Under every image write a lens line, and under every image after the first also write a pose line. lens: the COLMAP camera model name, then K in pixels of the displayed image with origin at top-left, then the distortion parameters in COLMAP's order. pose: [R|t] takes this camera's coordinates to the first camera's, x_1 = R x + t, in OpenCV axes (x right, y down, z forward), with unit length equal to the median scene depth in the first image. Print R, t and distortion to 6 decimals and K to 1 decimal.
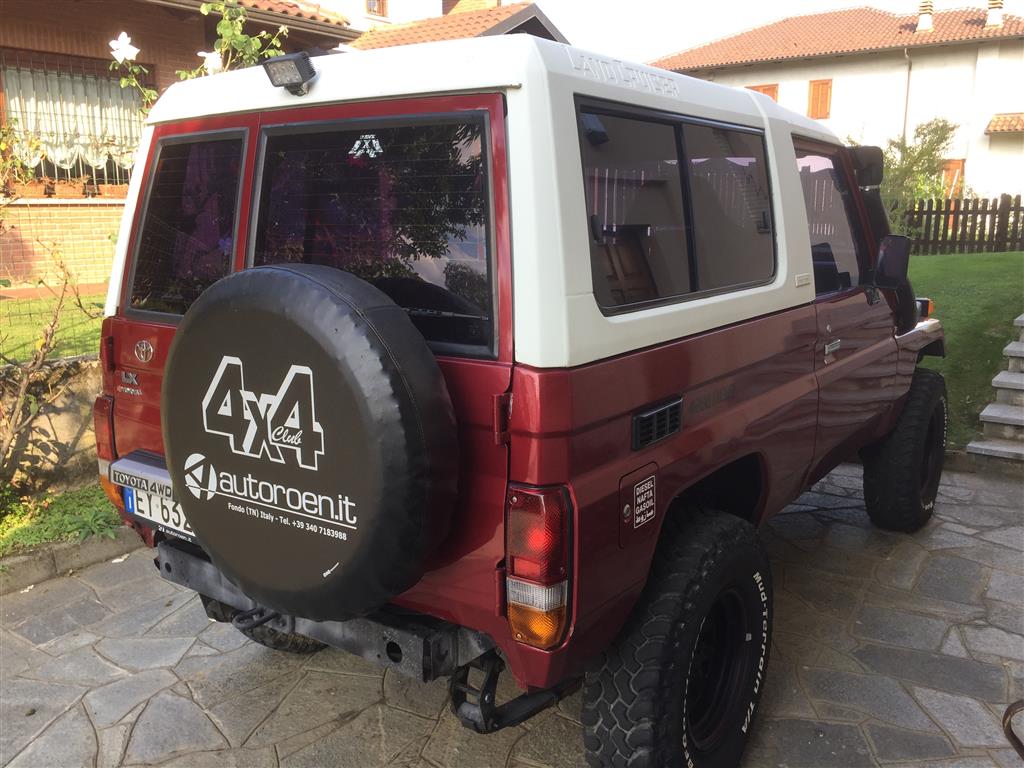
lens RADIAL K [[891.6, 0, 512.0], [0, 891.6, 384.0], [0, 0, 1]] dist [0.031697, -0.016700]
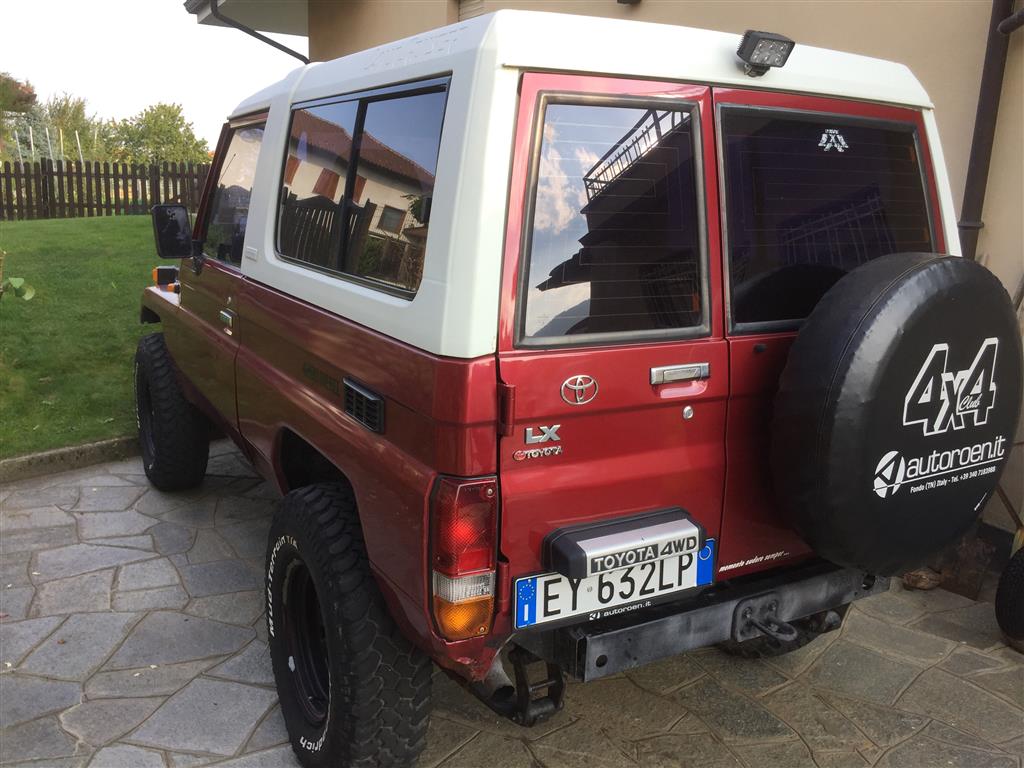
lens RADIAL K [[891.6, 0, 512.0], [0, 891.6, 384.0], [0, 0, 1]] dist [0.031697, -0.016700]
pose [[0.403329, -0.185218, 0.896114, -1.439664], [0.142971, 0.980029, 0.138213, -0.198117], [-0.903817, 0.072373, 0.421754, 0.989162]]
